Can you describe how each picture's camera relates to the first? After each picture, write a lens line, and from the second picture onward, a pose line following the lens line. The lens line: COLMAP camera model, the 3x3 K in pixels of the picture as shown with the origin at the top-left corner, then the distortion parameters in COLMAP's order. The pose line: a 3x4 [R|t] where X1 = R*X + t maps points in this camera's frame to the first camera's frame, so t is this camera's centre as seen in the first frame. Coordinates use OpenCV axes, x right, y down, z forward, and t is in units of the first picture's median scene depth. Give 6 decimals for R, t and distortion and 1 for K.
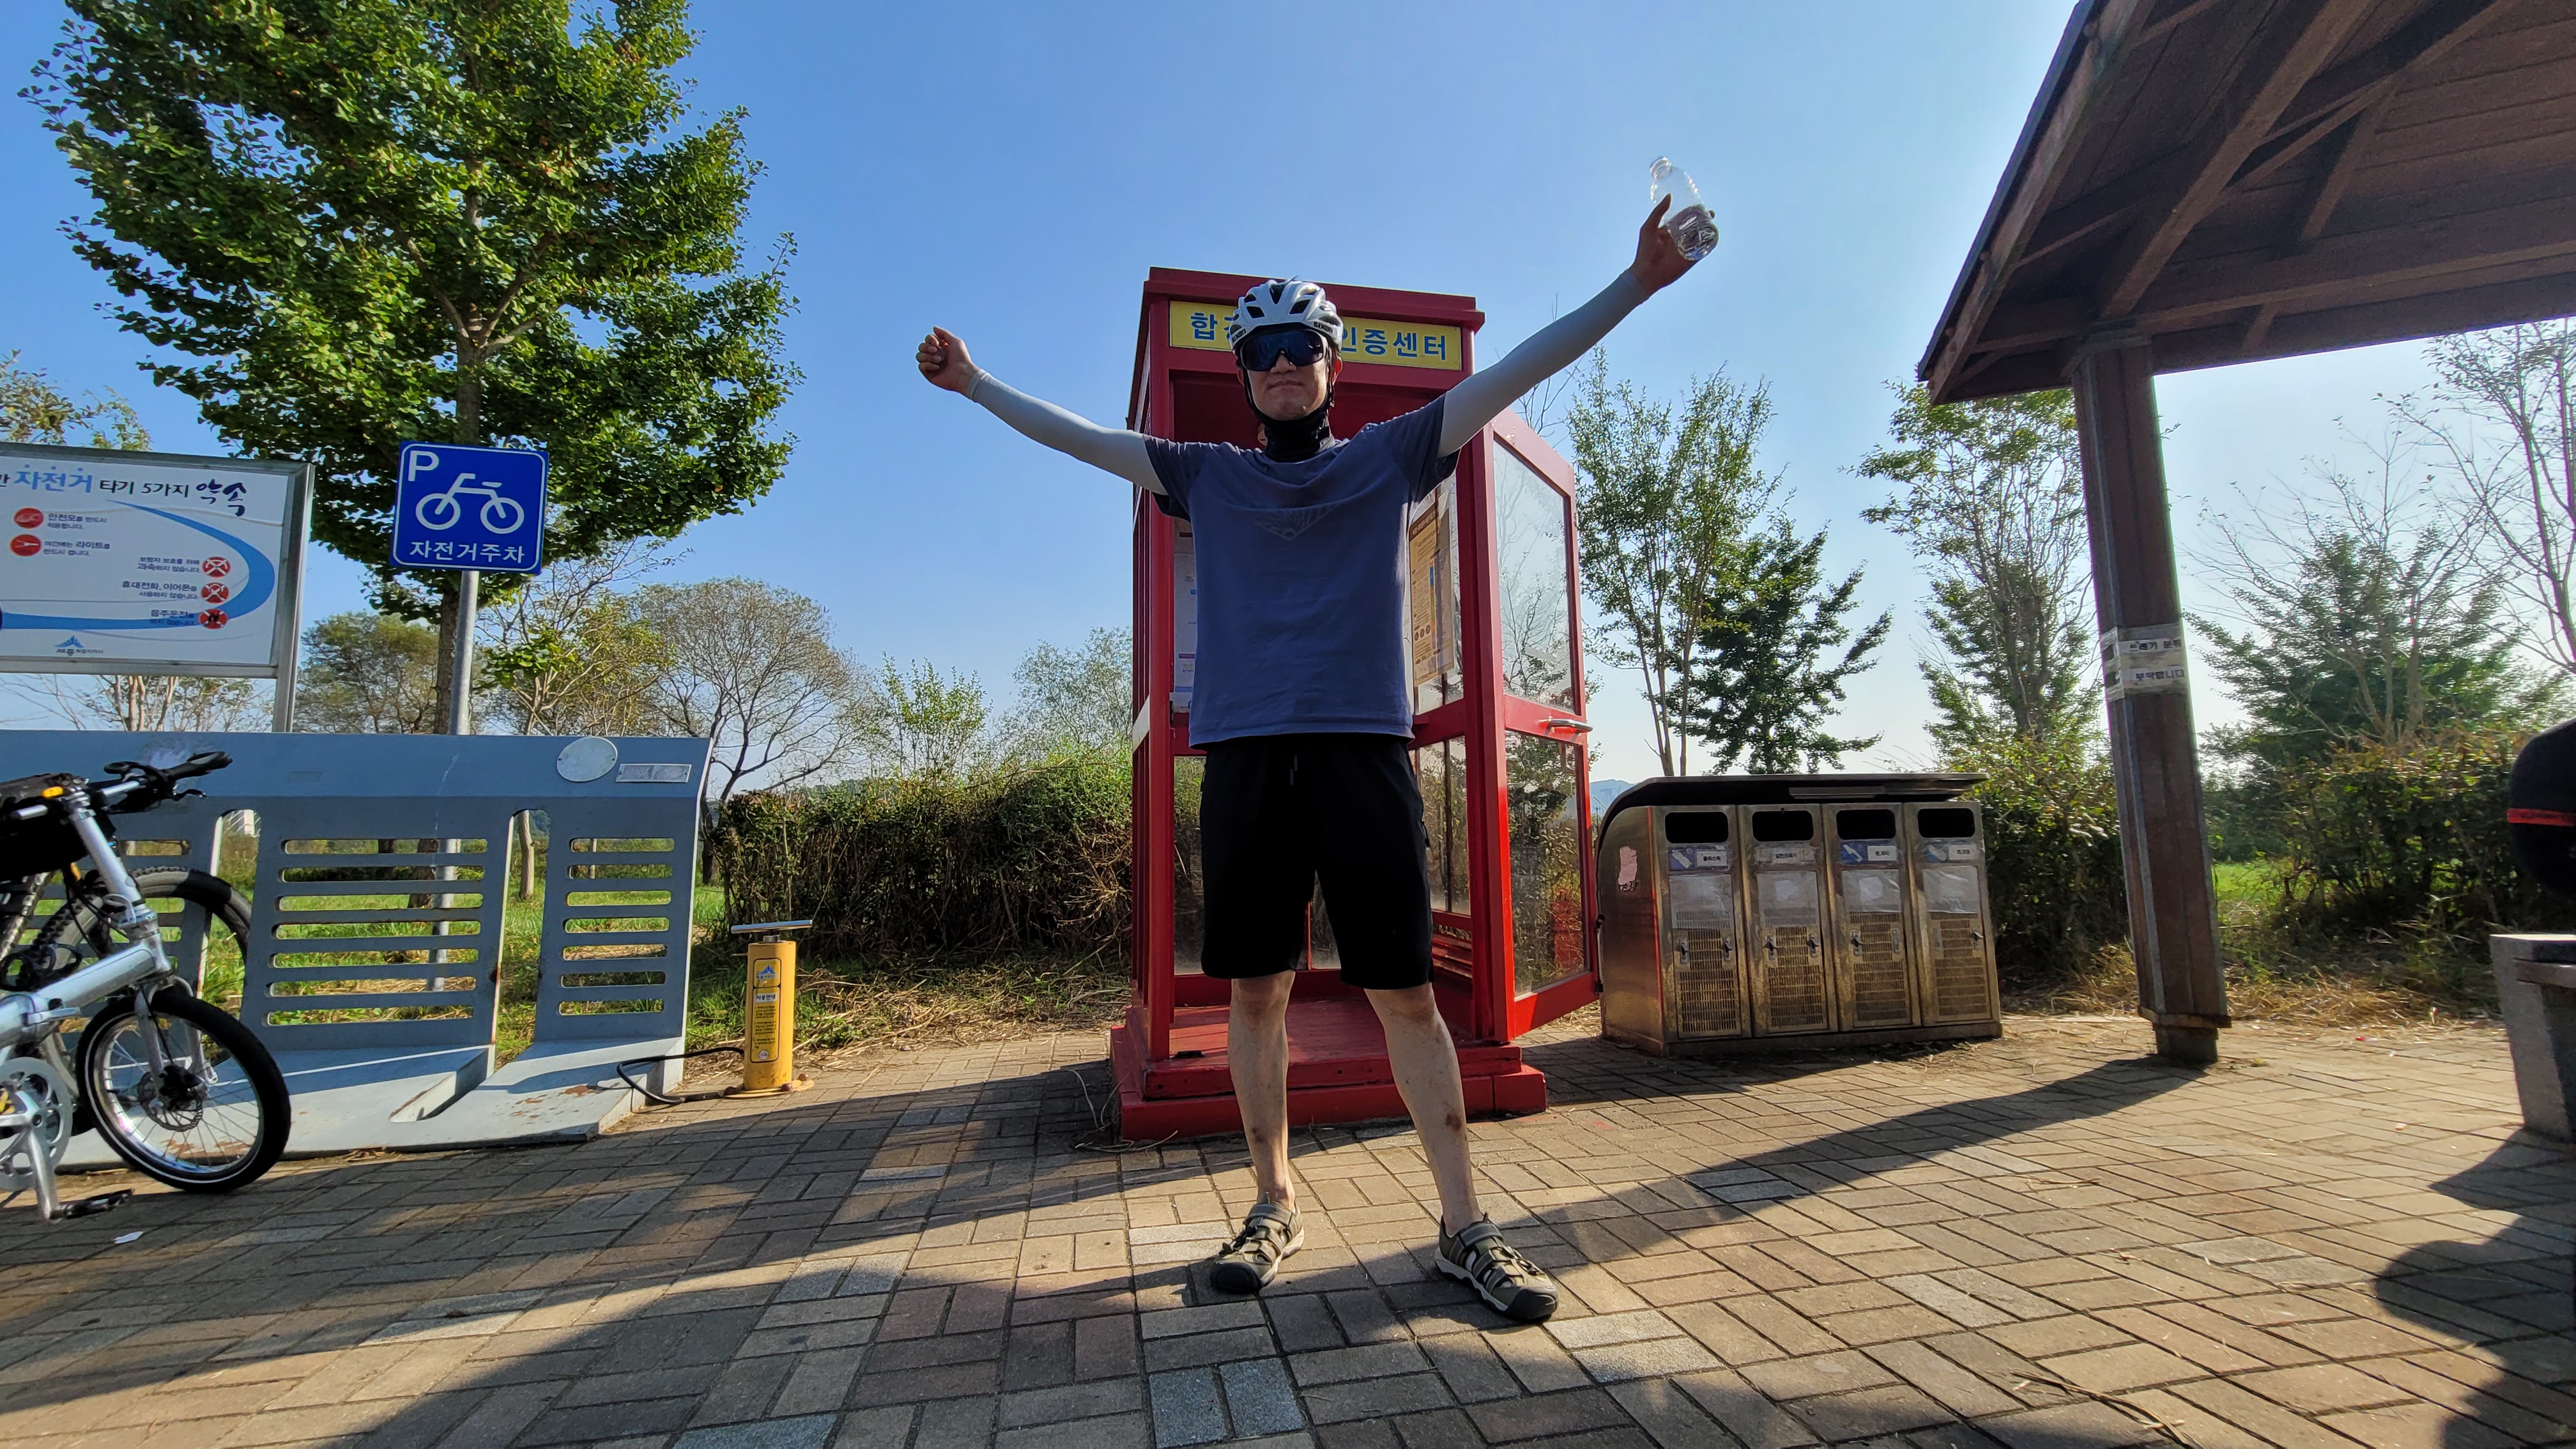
lens RADIAL K [[1034.7, 0, 1301.1], [0, 1034.7, 730.5], [0, 0, 1]] dist [0.001011, -0.001976]
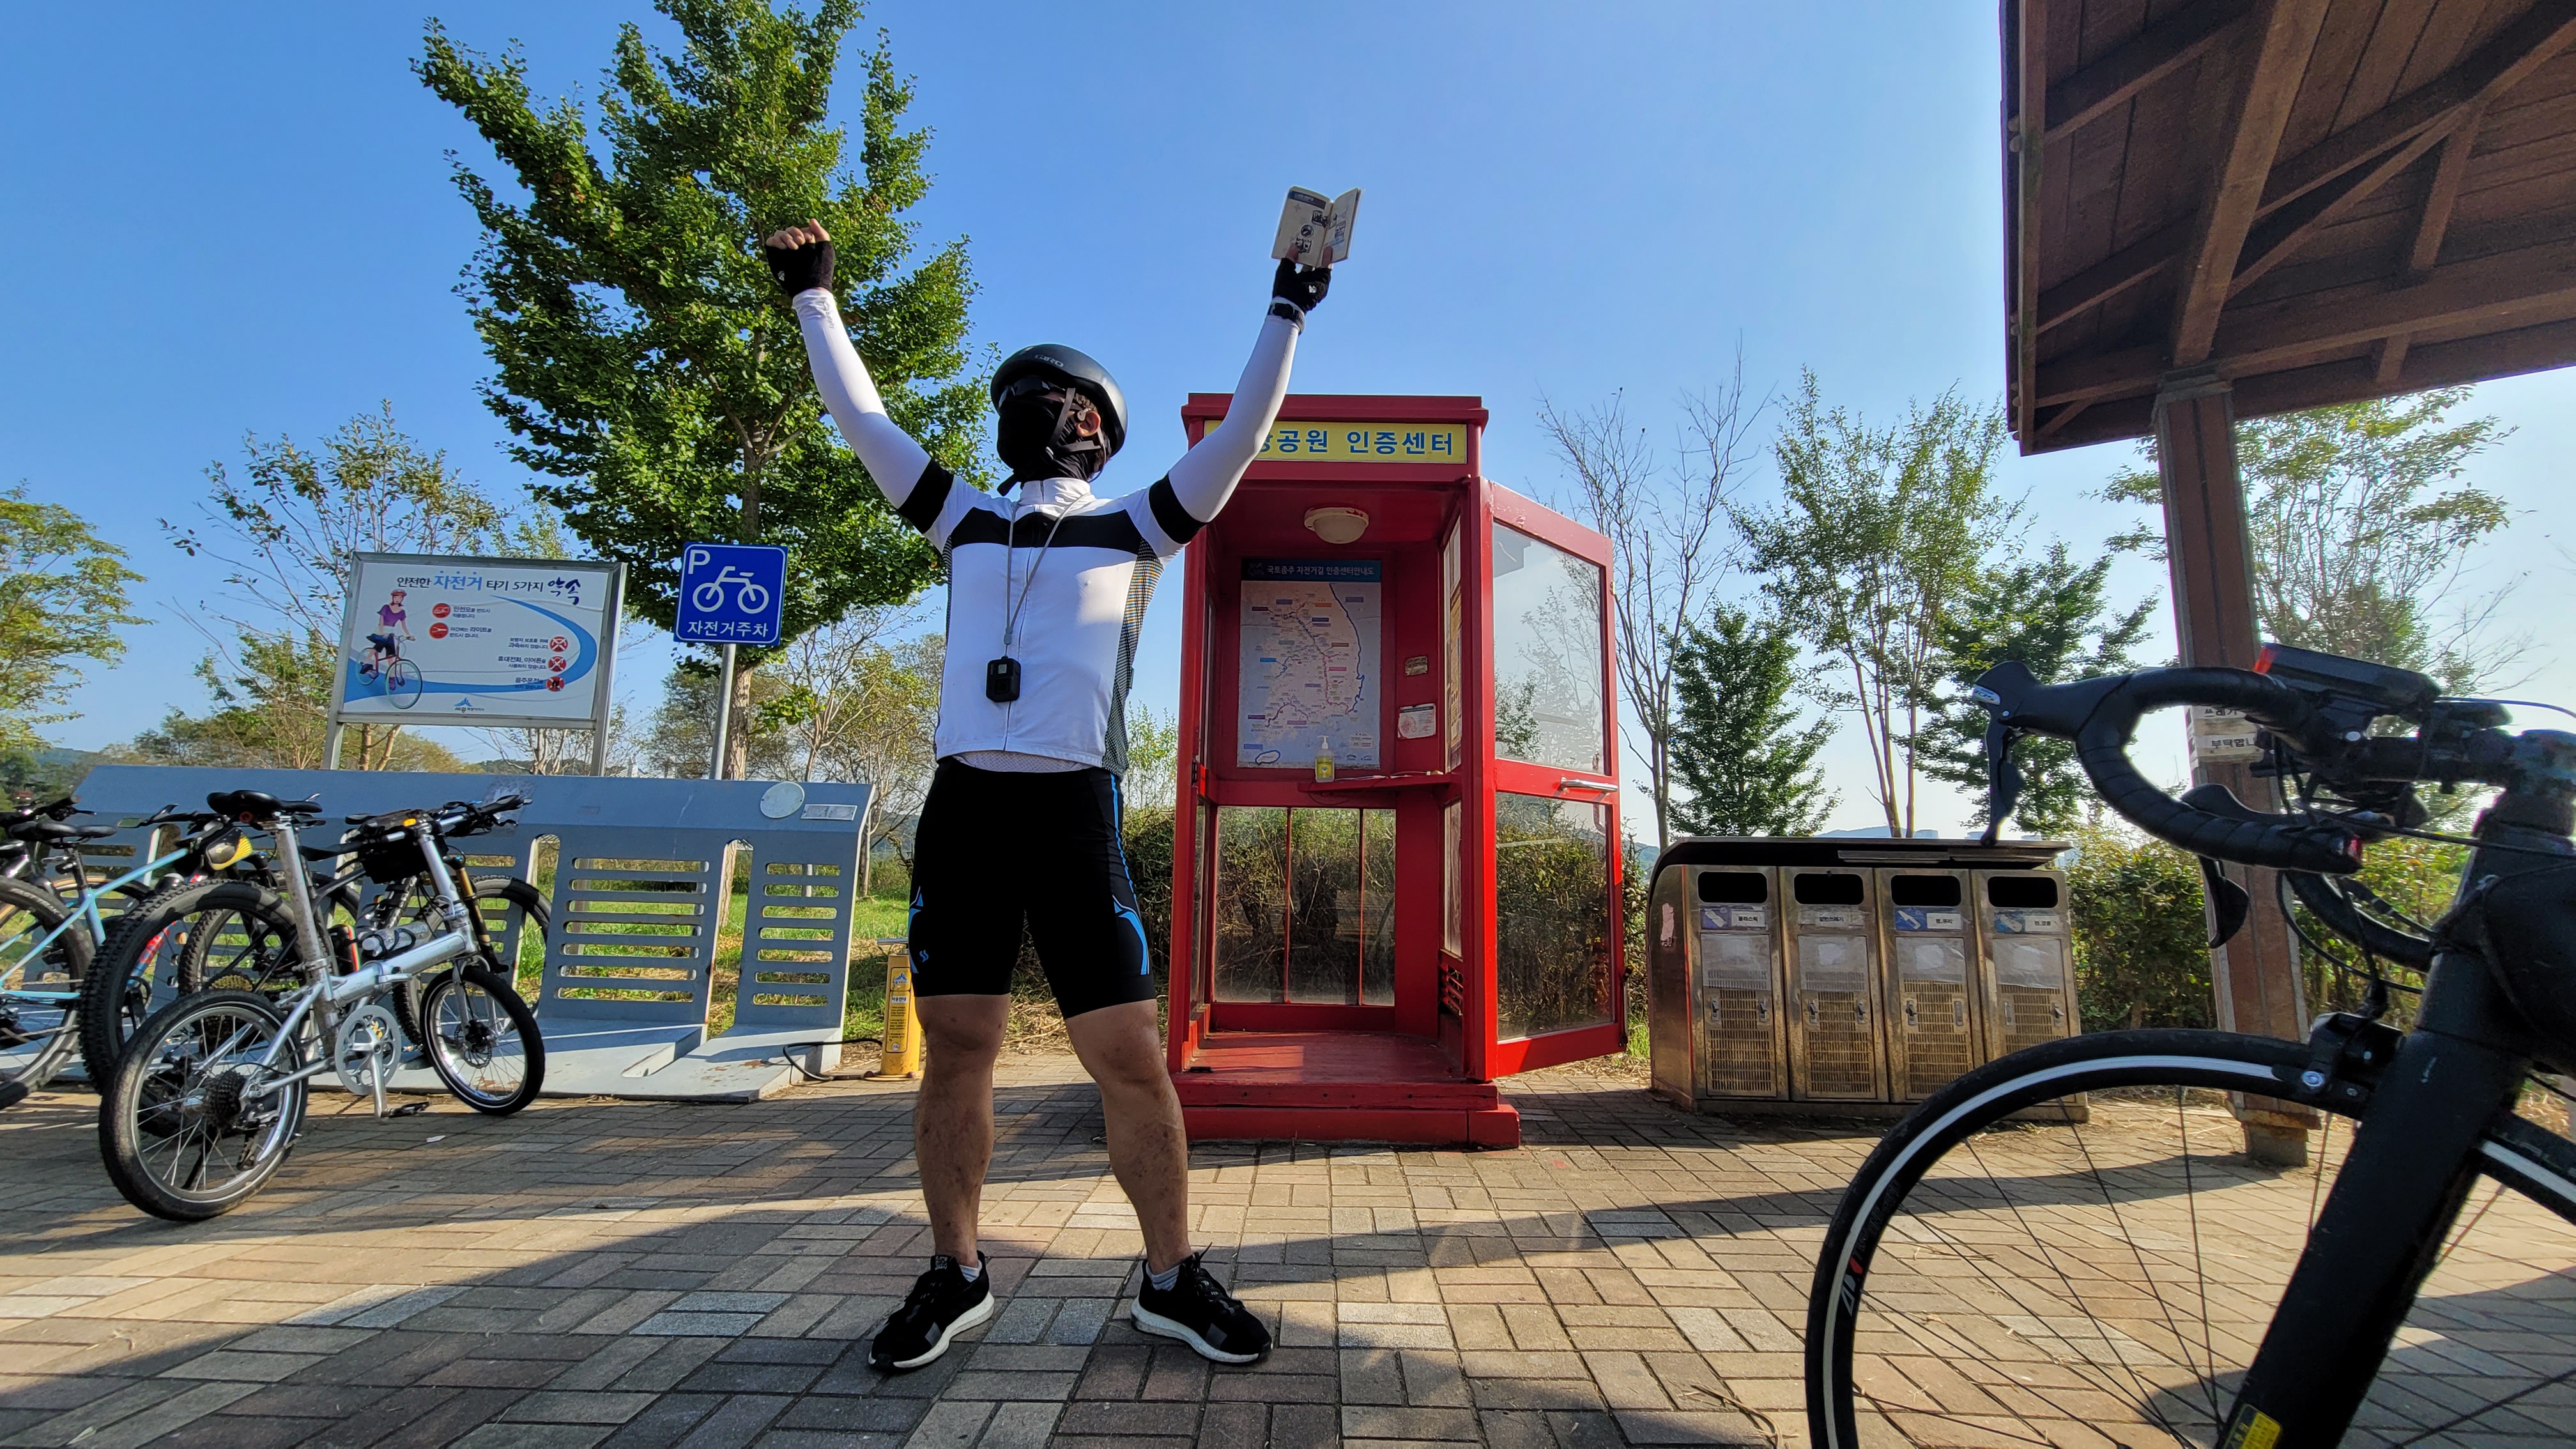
lens RADIAL K [[1032.6, 0, 1305.8], [0, 1032.6, 735.3], [0, 0, 1]] dist [0.001871, -0.000291]
pose [[0.976639, 0.005553, -0.214814, 0.145023], [-0.012042, 0.999509, -0.028910, -0.016312], [0.214548, 0.030821, 0.976227, -0.064752]]
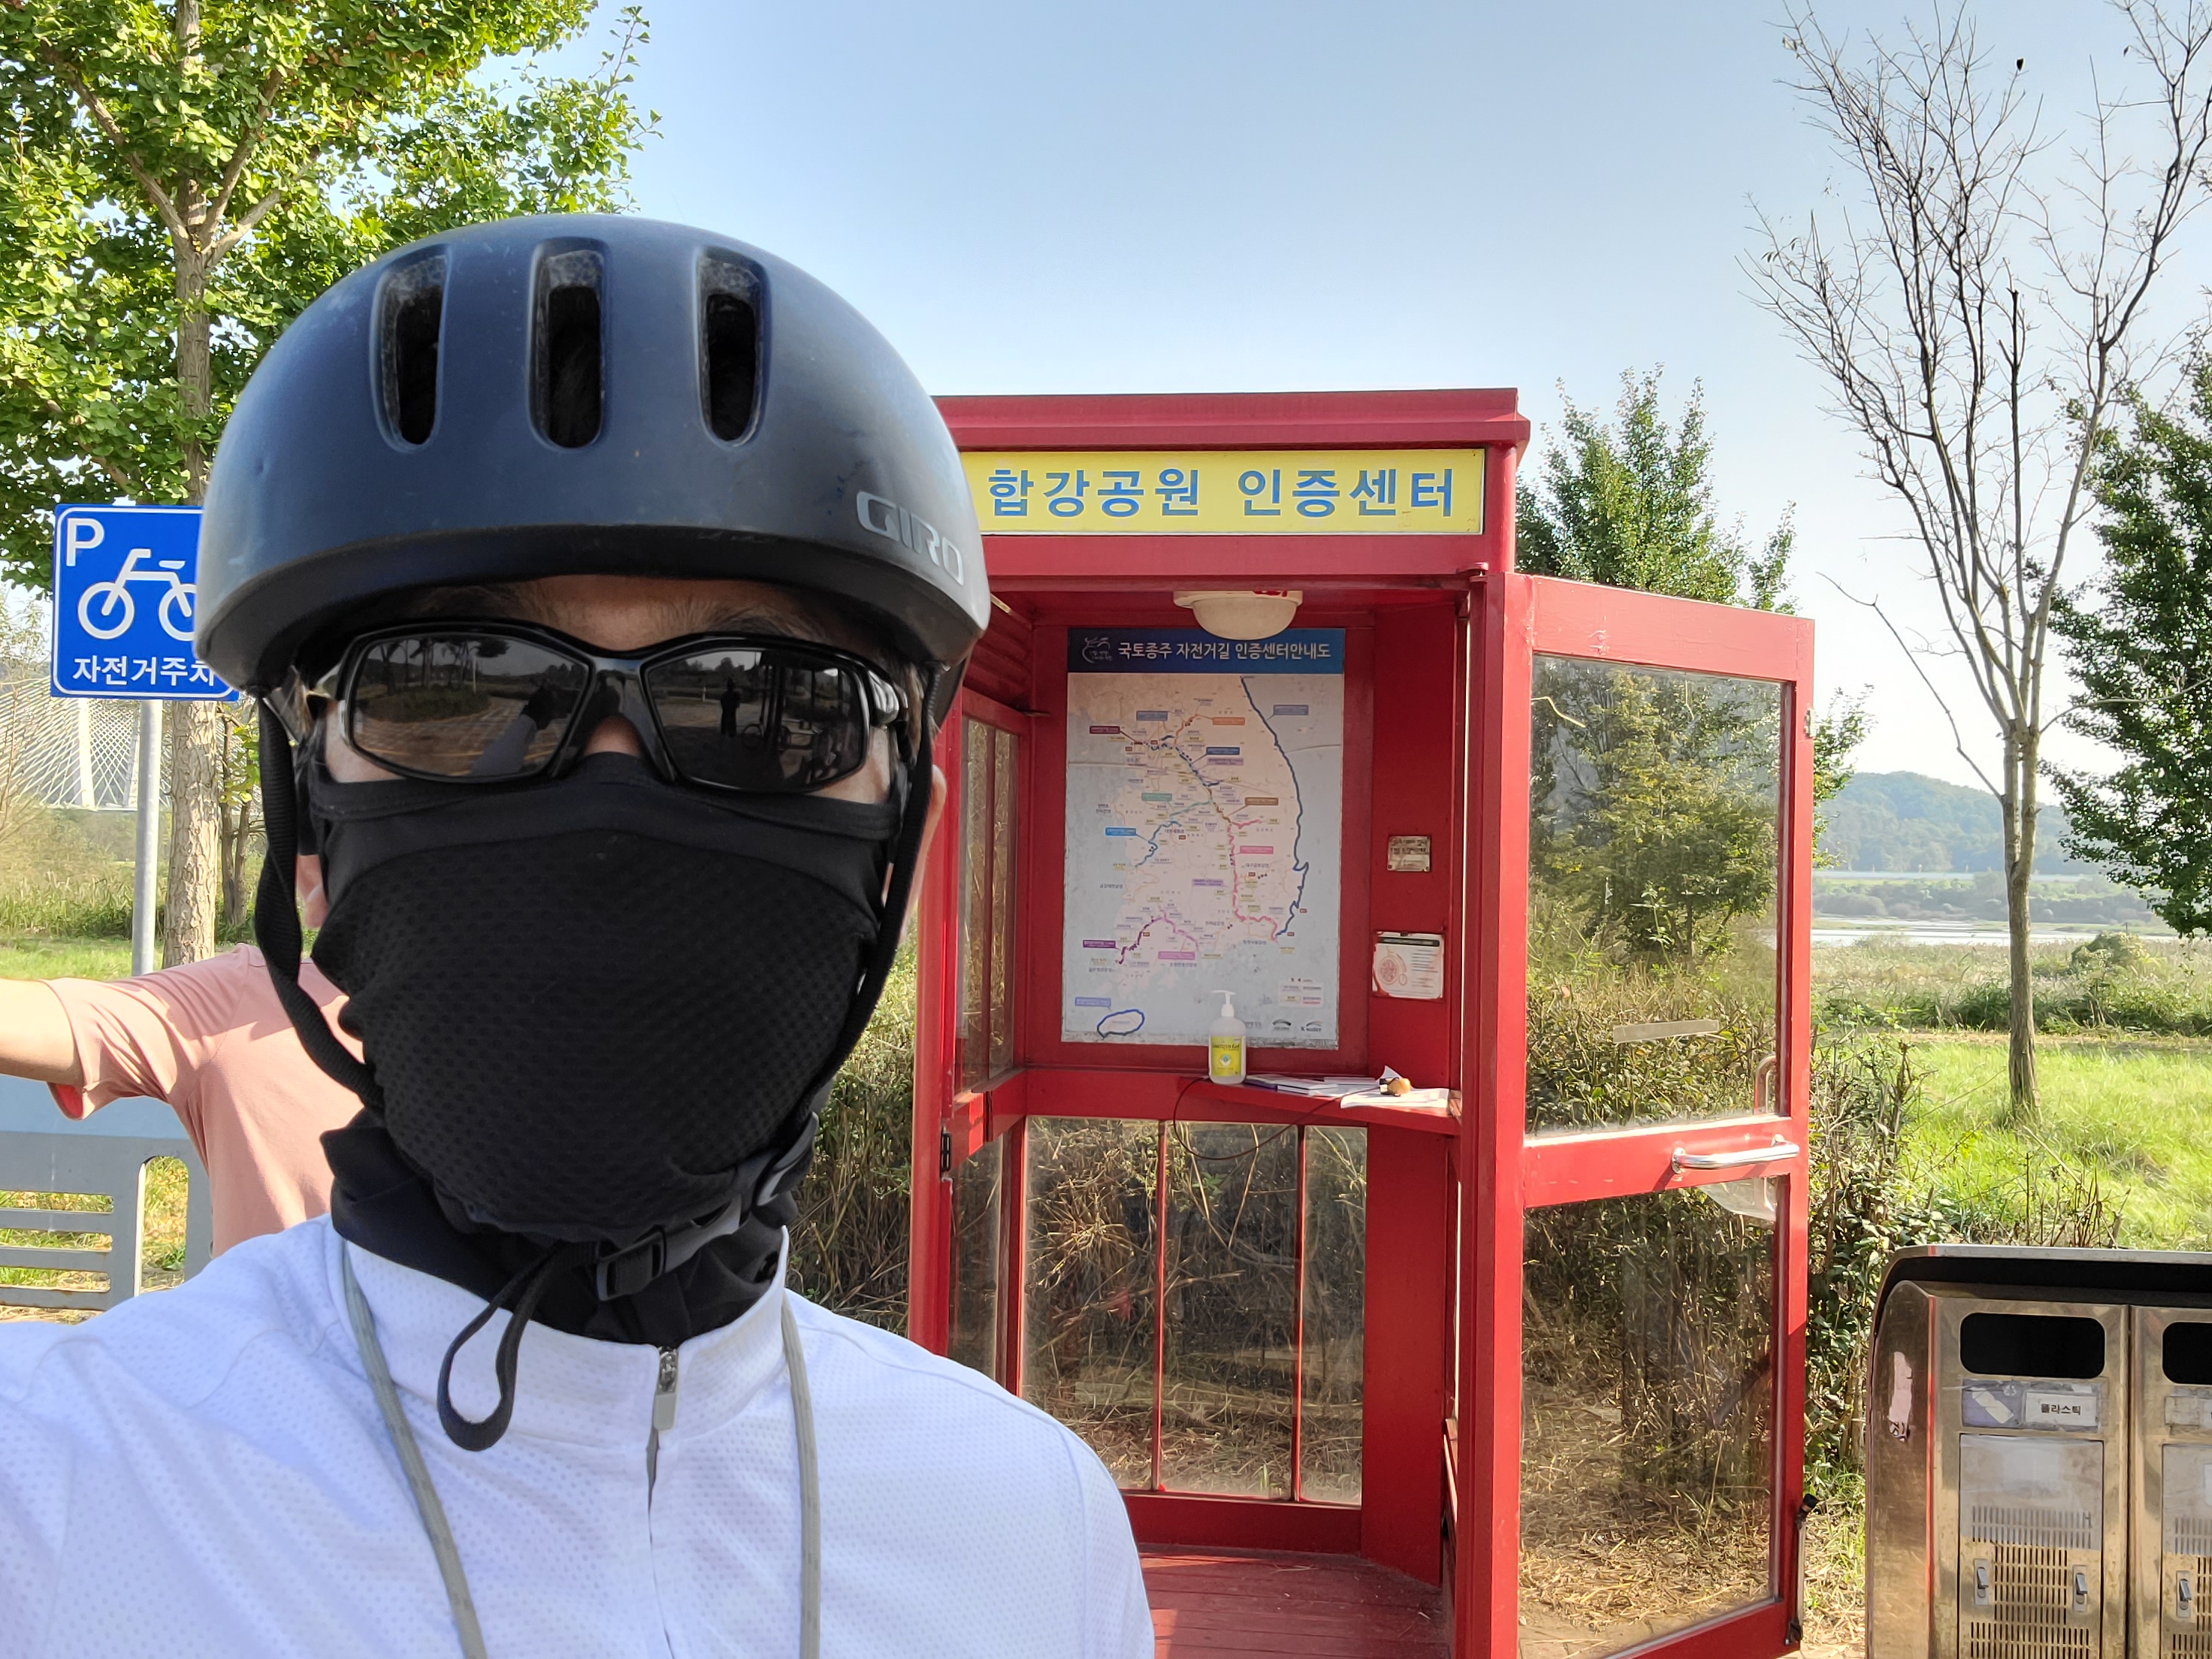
lens RADIAL K [[2028.9, 0, 1106.9], [0, 2028.9, 858.7], [0, 0, 1]] dist [0.063548, -0.088338]
pose [[0.946648, 0.033919, -0.320479, 0.203342], [-0.002008, 0.995047, 0.099383, -0.183605], [0.322263, -0.093437, 0.942028, -0.050912]]
